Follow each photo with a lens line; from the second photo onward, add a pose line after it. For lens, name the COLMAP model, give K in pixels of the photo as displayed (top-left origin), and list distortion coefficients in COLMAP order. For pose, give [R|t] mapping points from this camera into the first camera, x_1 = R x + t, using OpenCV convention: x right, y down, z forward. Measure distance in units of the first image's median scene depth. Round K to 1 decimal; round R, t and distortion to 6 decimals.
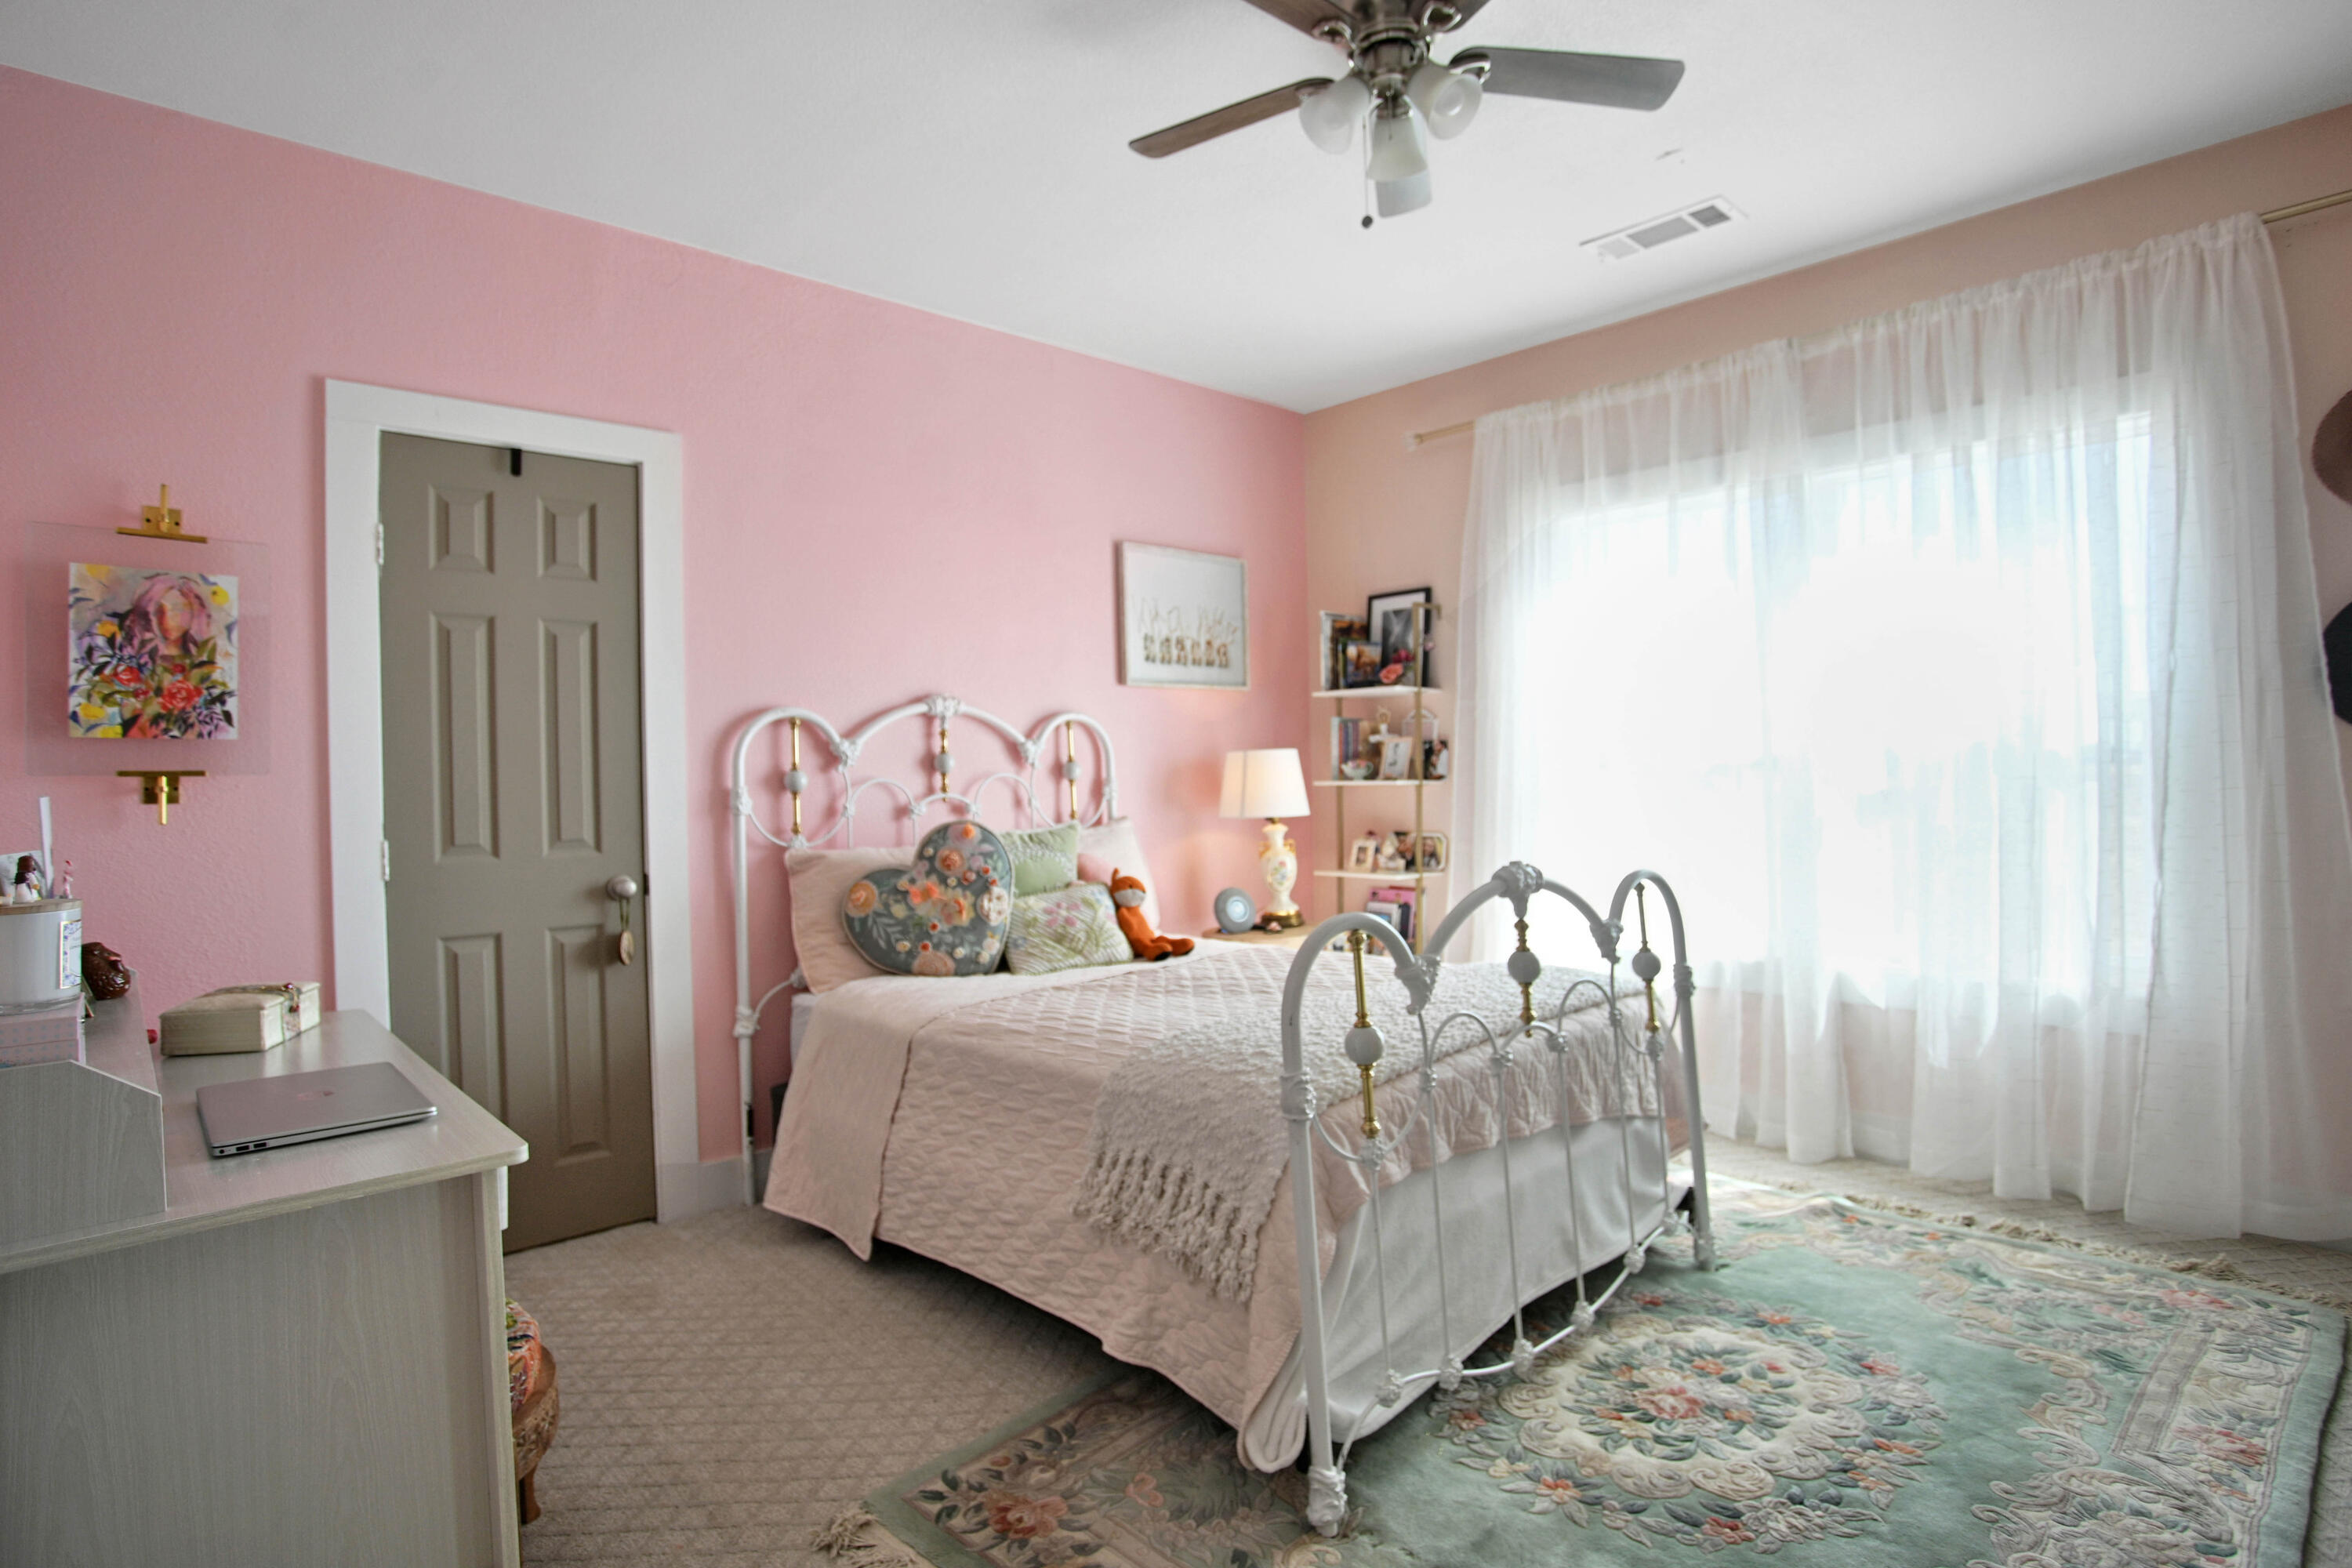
lens RADIAL K [[1191.9, 0, 1169.4], [0, 1191.9, 775.2], [0, 0, 1]] dist [-0.082430, 0.035788]
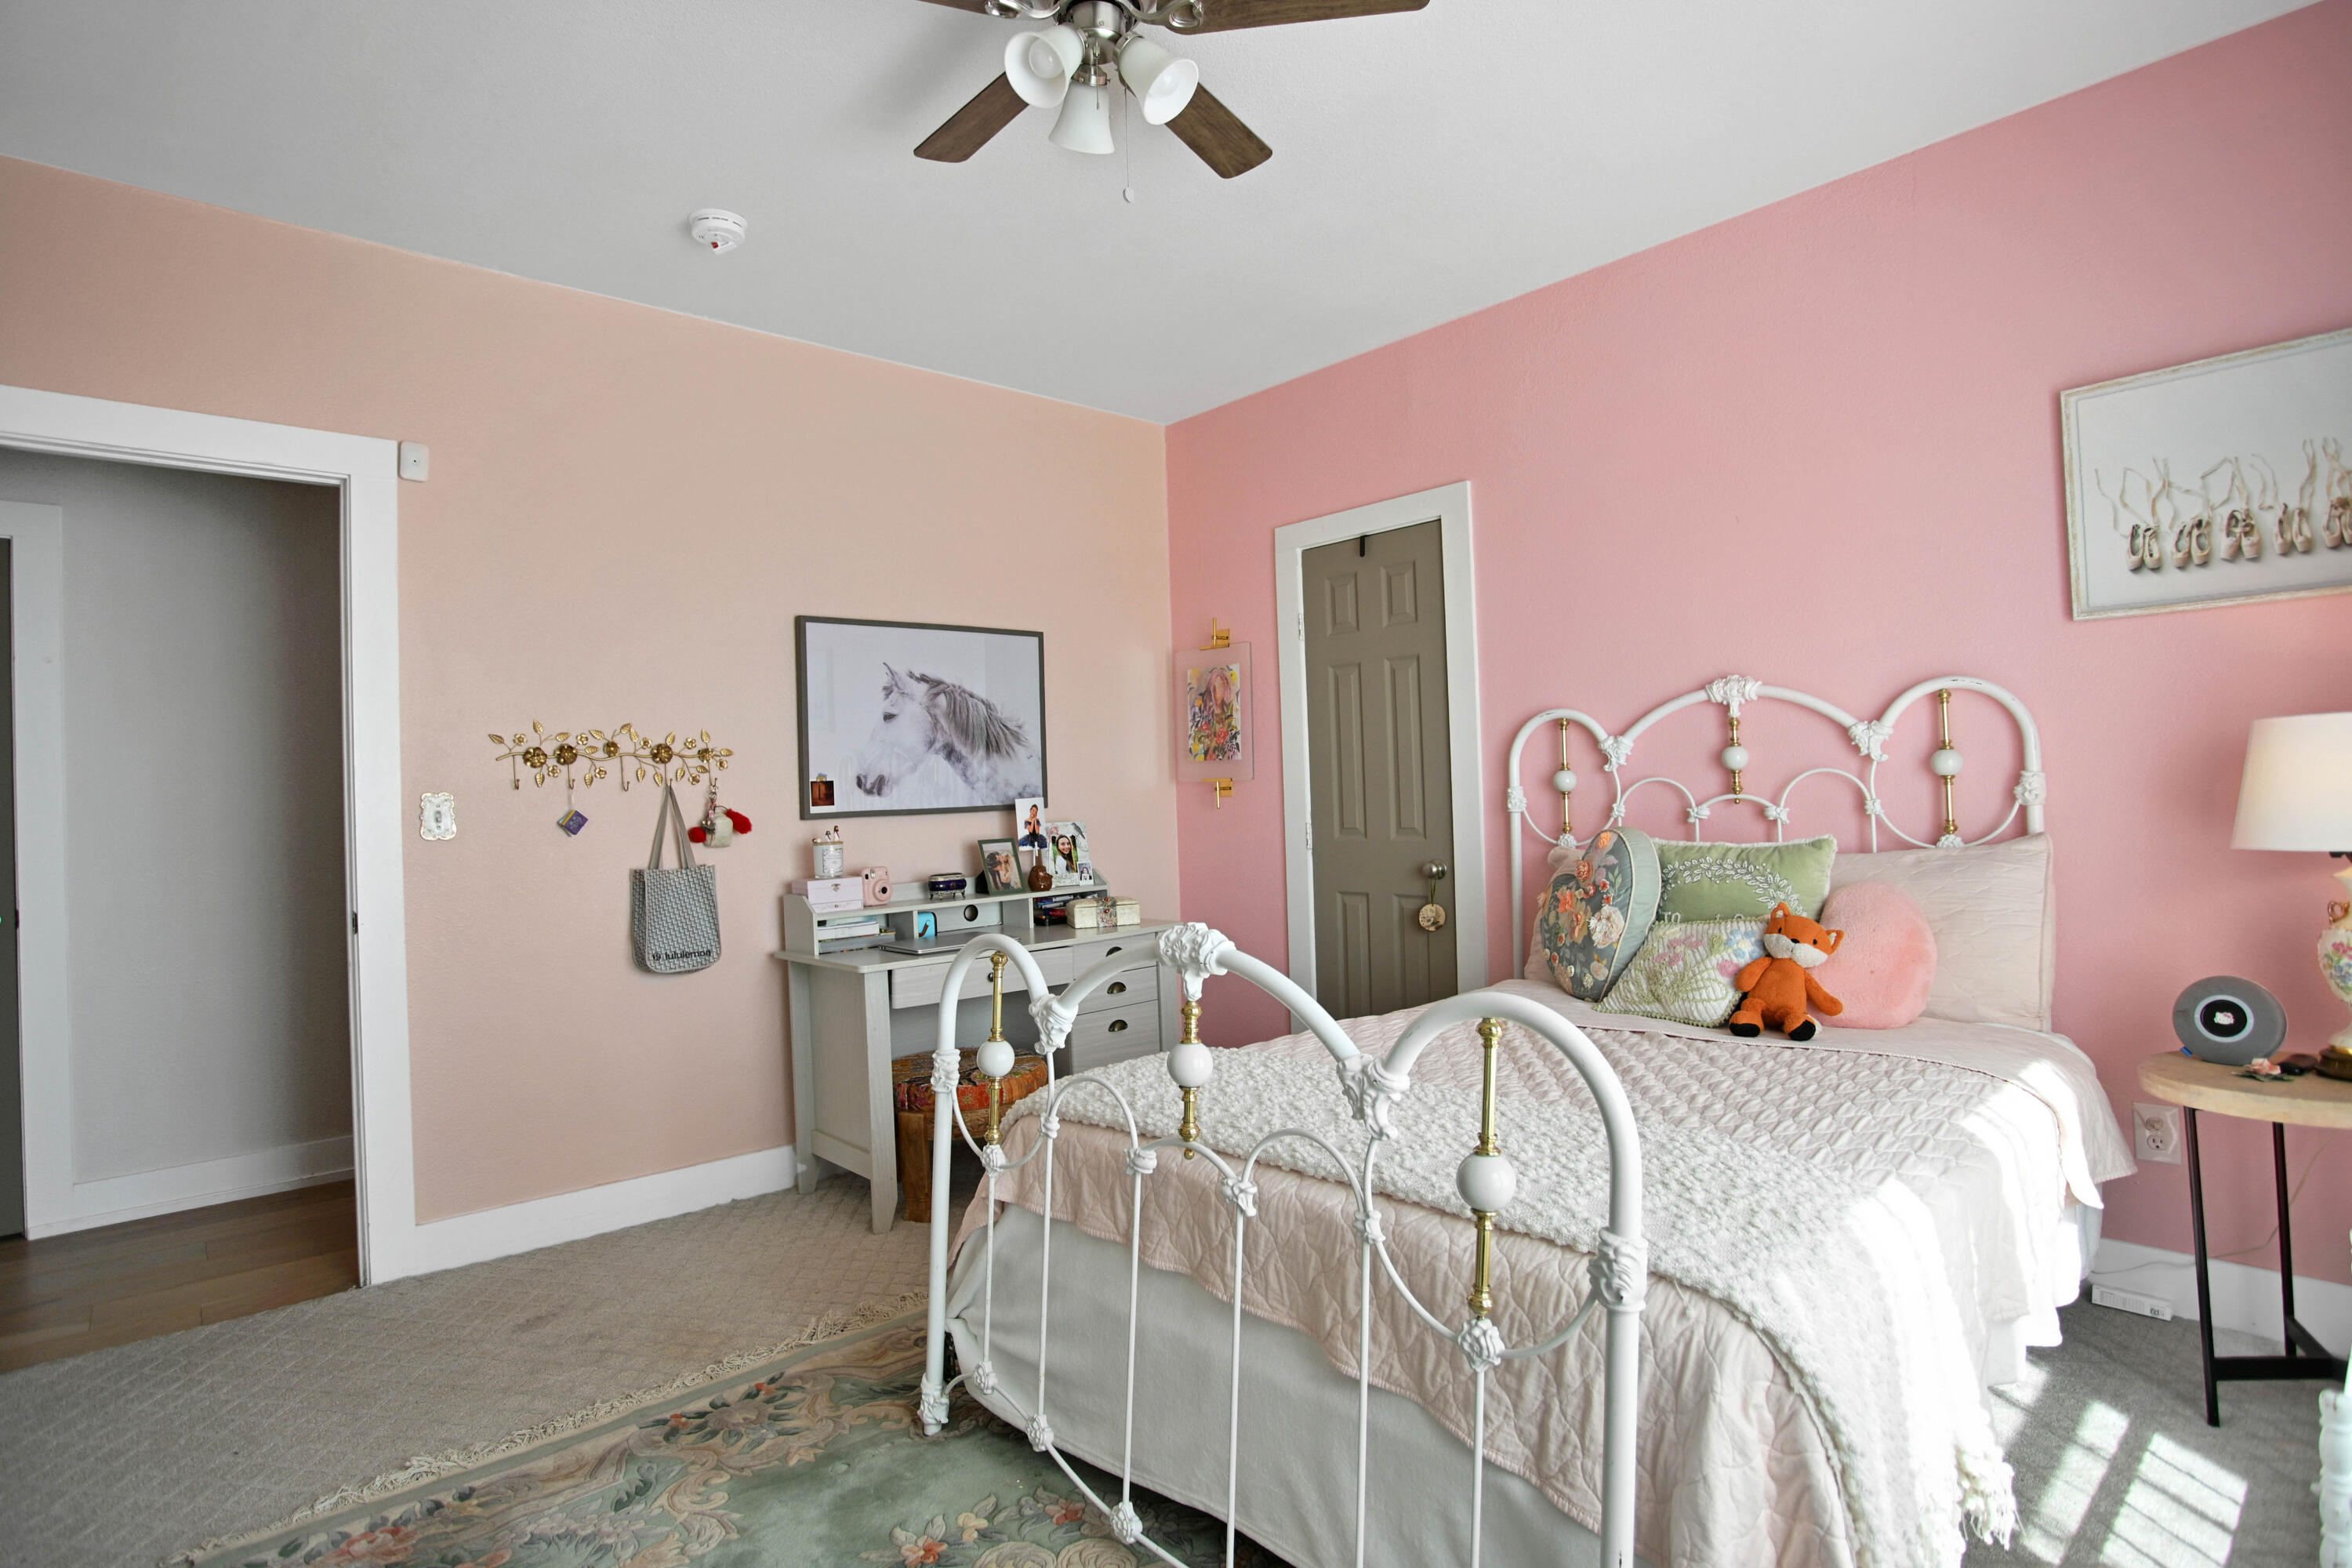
lens RADIAL K [[1191.9, 0, 1169.4], [0, 1191.9, 775.2], [0, 0, 1]] dist [-0.082430, 0.035788]
pose [[-0.002632, 0.005437, -0.999982, 0.710334], [0.028078, 0.999591, 0.005361, -0.015309], [0.999602, -0.028063, -0.002784, 0.671555]]
